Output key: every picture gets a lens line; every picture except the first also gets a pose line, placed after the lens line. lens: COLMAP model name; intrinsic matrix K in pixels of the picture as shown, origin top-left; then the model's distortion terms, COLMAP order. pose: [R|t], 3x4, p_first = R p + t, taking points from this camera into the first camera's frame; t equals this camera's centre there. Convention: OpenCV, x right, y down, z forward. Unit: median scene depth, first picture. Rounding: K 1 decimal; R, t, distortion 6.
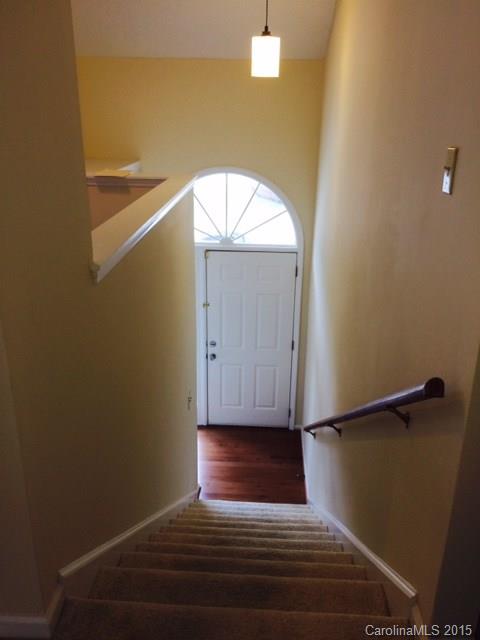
lens RADIAL K [[537.9, 0, 240.0], [0, 537.9, 320.0], [0, 0, 1]] dist [0.062347, -0.098688]
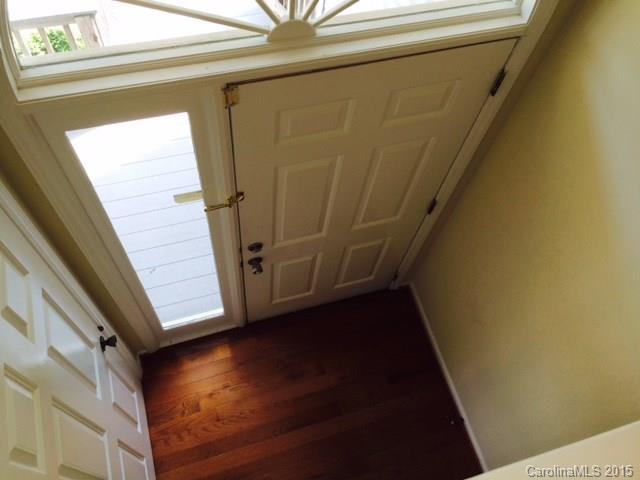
lens RADIAL K [[537.9, 0, 320.0], [0, 537.9, 240.0], [0, 0, 1]] dist [0.062347, -0.098688]
pose [[0.932567, -0.277191, 0.231265, -0.100518], [0.039734, 0.715554, 0.697427, -0.252524], [-0.358803, -0.641208, 0.678316, 0.725088]]
